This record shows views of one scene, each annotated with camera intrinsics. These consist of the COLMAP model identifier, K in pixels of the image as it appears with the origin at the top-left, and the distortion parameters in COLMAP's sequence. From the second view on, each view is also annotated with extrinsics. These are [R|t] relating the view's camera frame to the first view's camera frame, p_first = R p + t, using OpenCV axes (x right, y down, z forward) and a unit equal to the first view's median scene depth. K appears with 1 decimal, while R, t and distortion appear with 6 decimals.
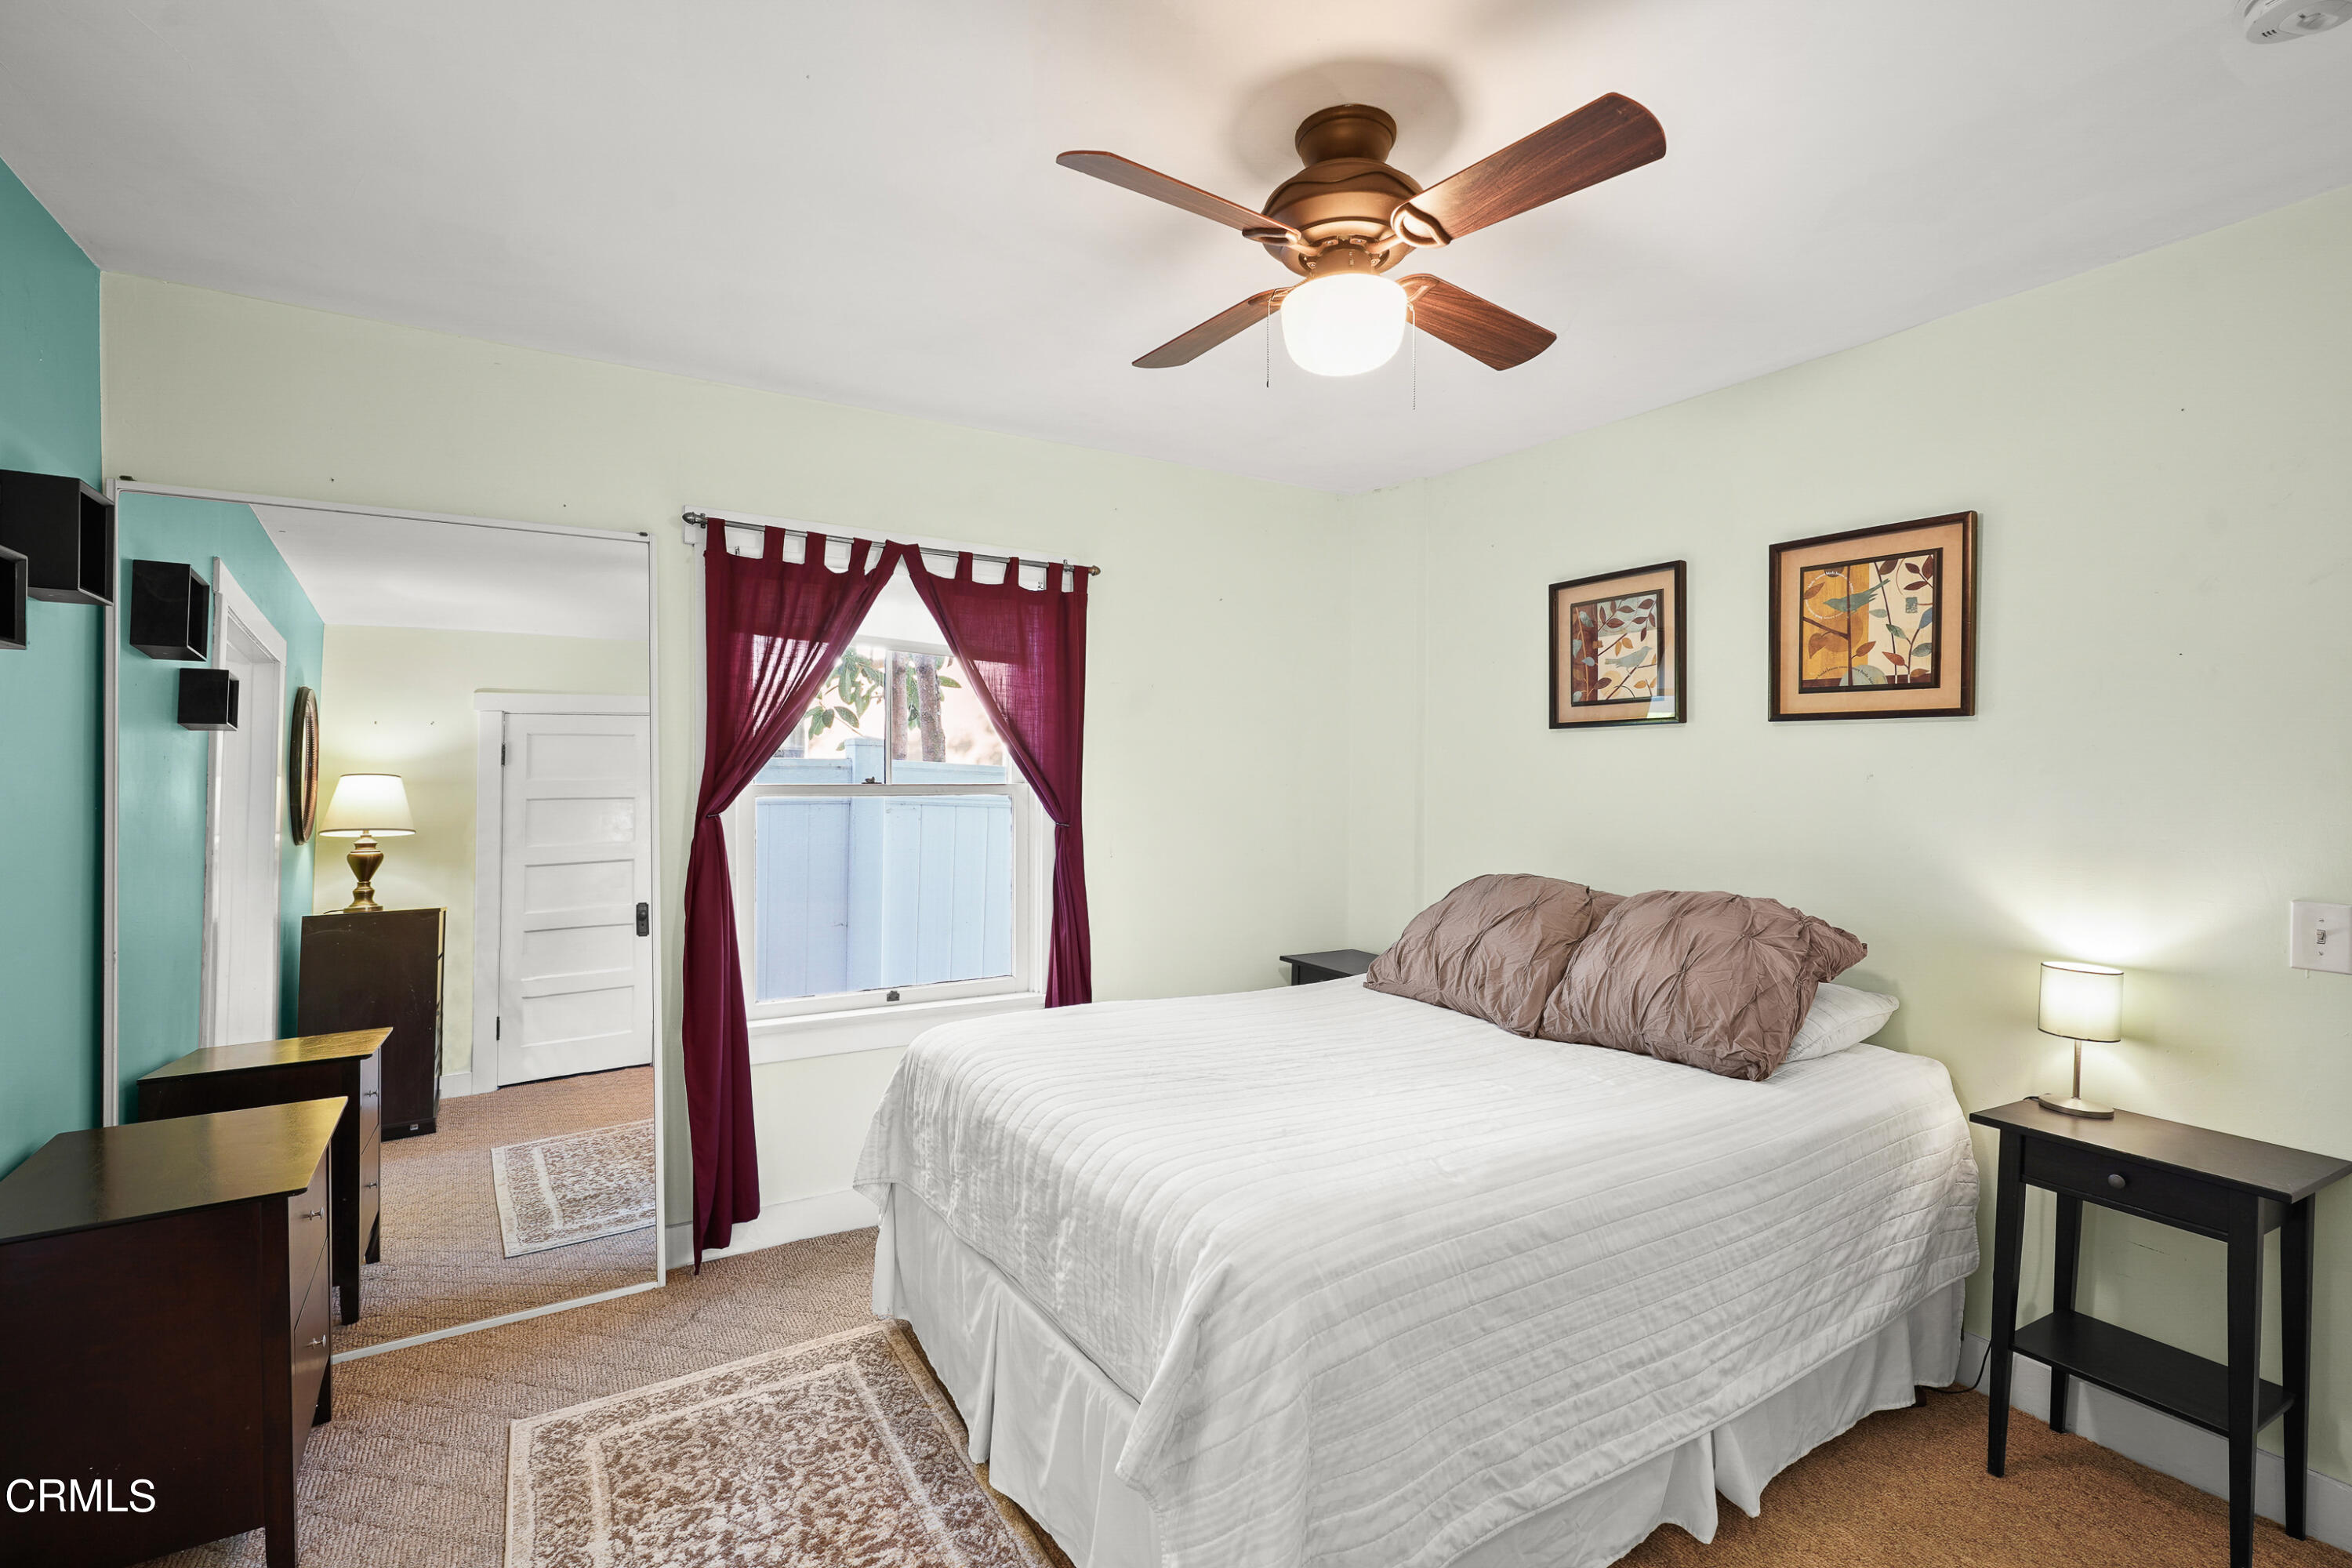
lens RADIAL K [[1068.0, 0, 1187.8], [0, 1068.0, 774.0], [0, 0, 1]] dist [0.000715, -0.000640]
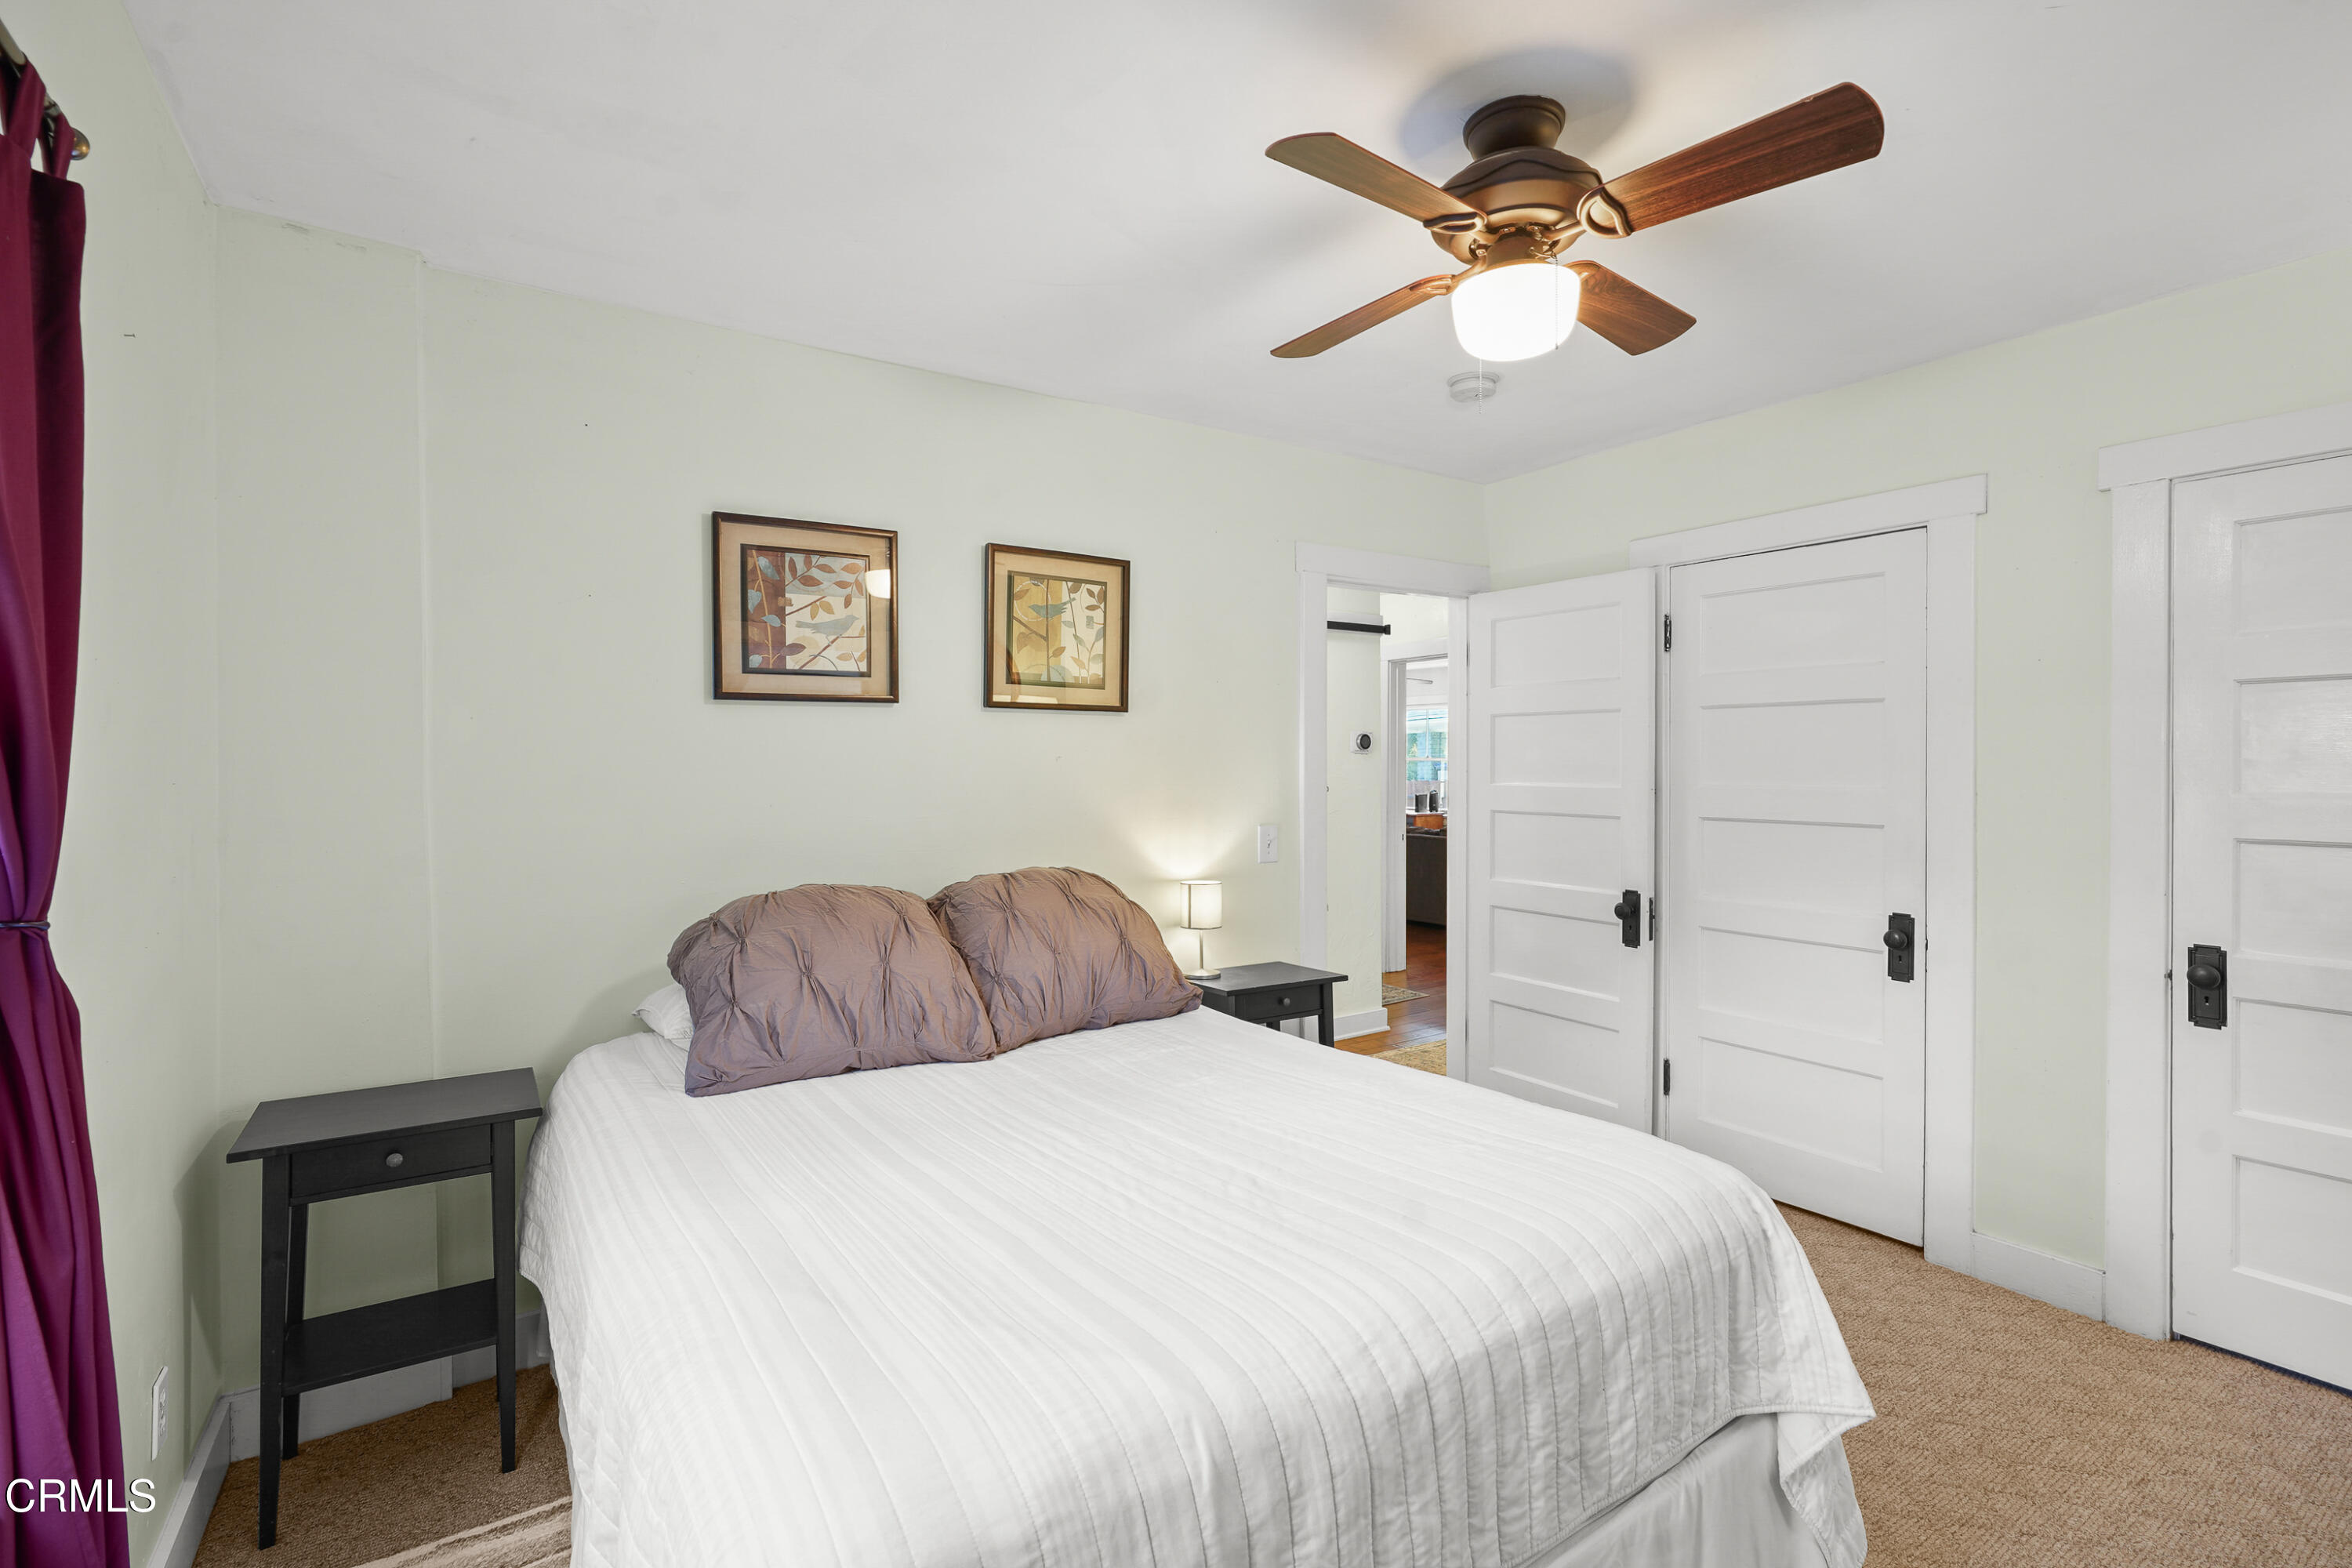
lens RADIAL K [[1068.0, 0, 1187.7], [0, 1068.0, 769.8], [0, 0, 1]] dist [0.000715, -0.000640]
pose [[-0.020406, -0.017195, 0.999644, -0.538379], [0.003296, 0.999846, 0.017266, -0.004321], [-0.999786, 0.003648, -0.020346, 0.827041]]
